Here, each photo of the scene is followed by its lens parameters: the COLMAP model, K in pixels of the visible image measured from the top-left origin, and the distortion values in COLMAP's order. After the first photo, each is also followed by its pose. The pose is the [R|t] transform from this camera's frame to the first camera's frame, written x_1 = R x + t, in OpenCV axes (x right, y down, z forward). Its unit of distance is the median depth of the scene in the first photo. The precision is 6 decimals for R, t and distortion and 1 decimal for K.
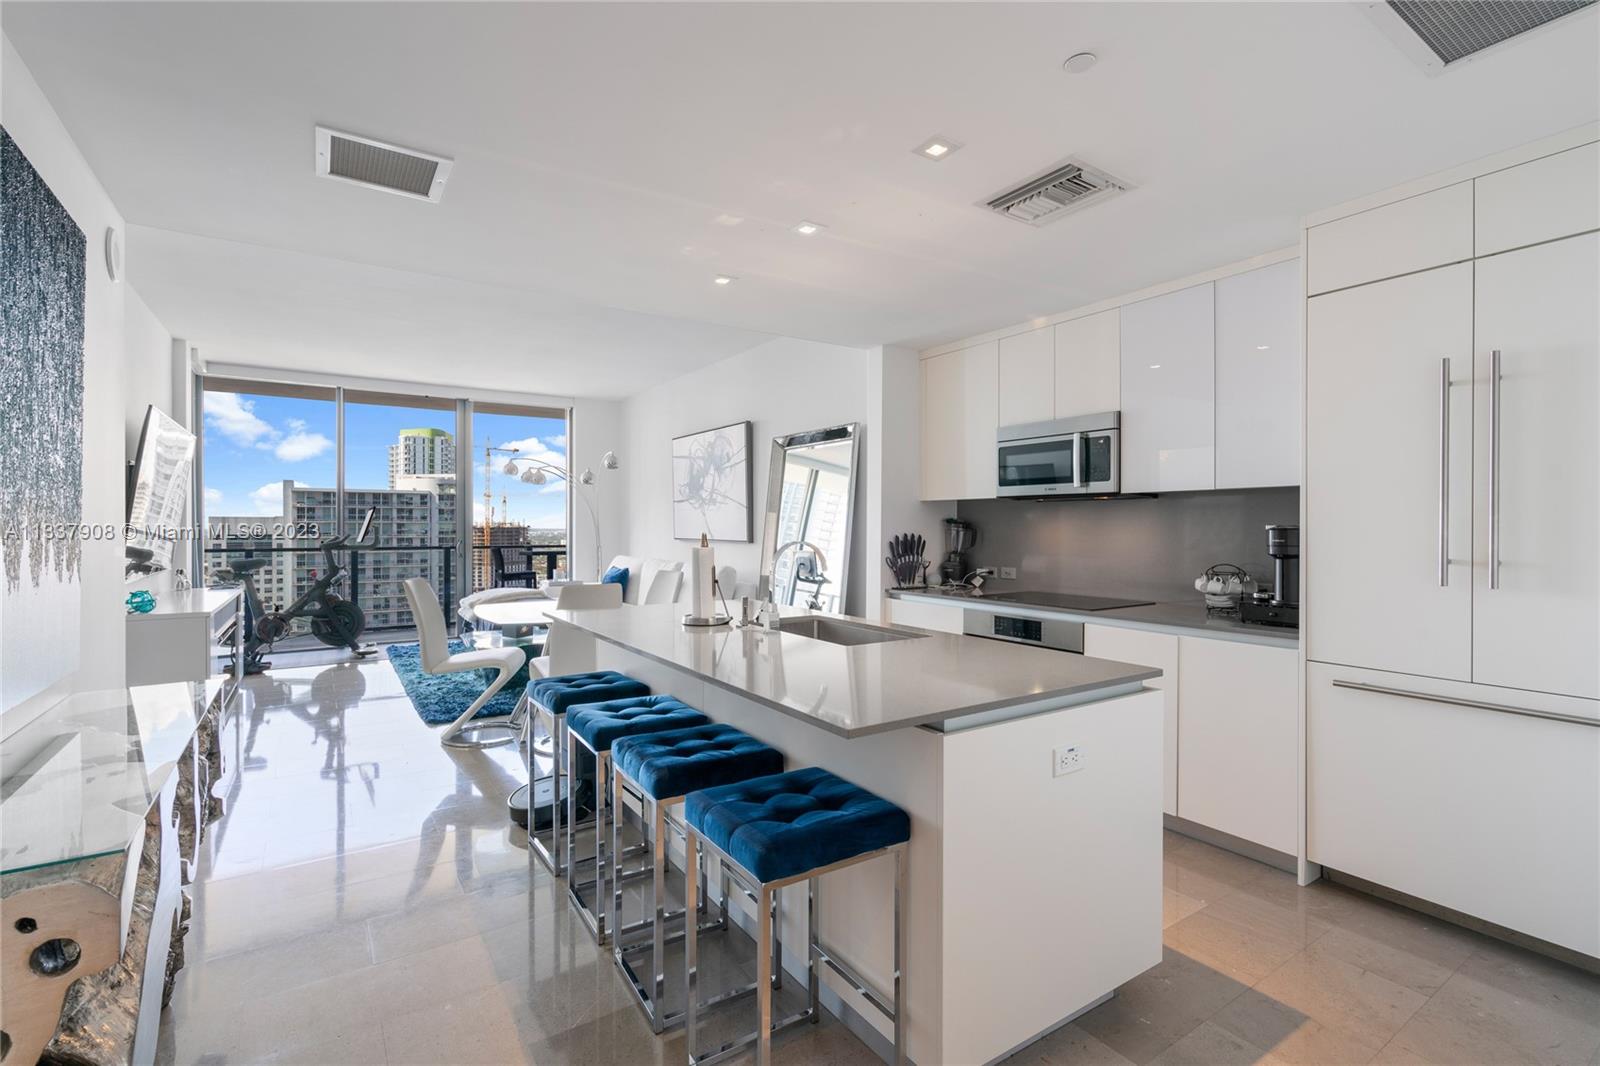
lens RADIAL K [[726.0, 0, 810.8], [0, 726.0, 527.3], [0, 0, 1]] dist [-0.006752, 0.004328]
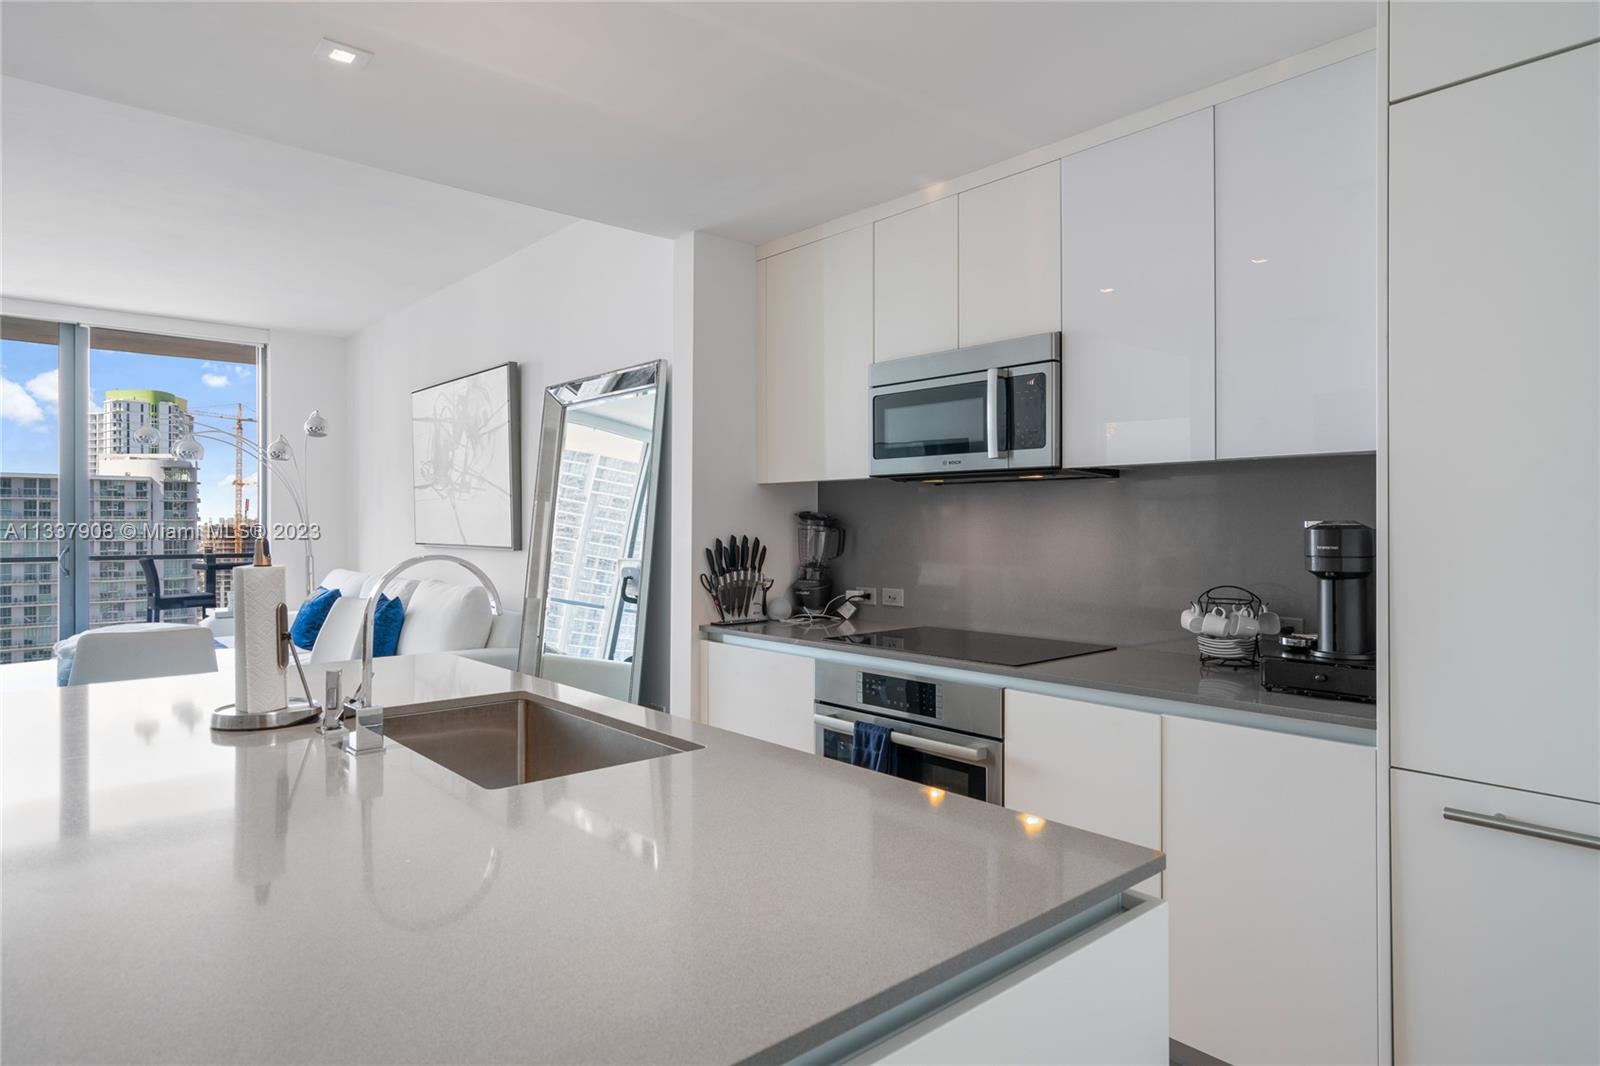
lens RADIAL K [[928.5, 0, 797.1], [0, 928.5, 521.2], [0, 0, 1]] dist [0.007093, 0.004952]
pose [[0.993181, -0.002180, 0.116561, 0.091027], [0.002724, 0.999986, -0.004503, 0.000049], [-0.116549, 0.004790, 0.993173, 0.195887]]
